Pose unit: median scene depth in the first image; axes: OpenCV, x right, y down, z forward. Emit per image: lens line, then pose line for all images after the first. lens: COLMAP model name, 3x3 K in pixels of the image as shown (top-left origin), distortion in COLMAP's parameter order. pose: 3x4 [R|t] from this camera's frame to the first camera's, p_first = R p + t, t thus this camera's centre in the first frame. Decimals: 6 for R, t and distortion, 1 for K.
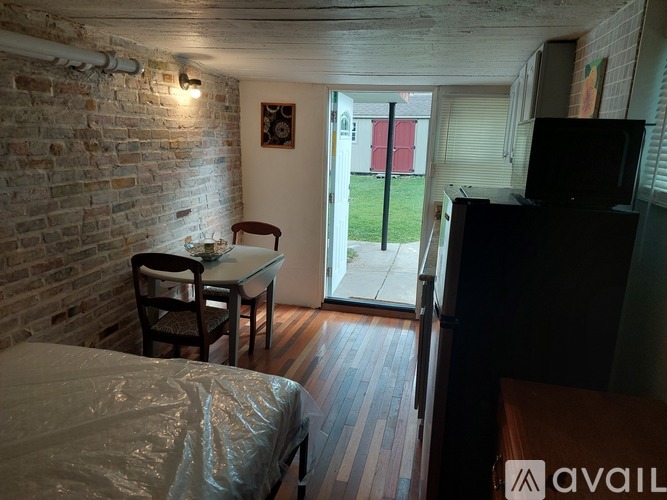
lens RADIAL K [[494.4, 0, 335.7], [0, 494.4, 248.8], [0, 0, 1]] dist [0.044855, -0.021355]
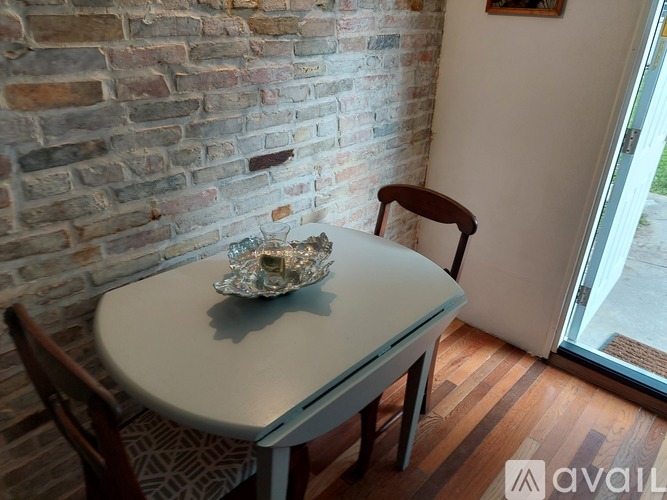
lens RADIAL K [[494.4, 0, 332.3], [0, 494.4, 255.9], [0, 0, 1]] dist [0.044855, -0.021355]
pose [[0.873654, 0.212020, -0.437922, -0.026869], [-0.109141, 0.962523, 0.248270, -0.106086], [0.474148, -0.169107, 0.864052, 0.594647]]
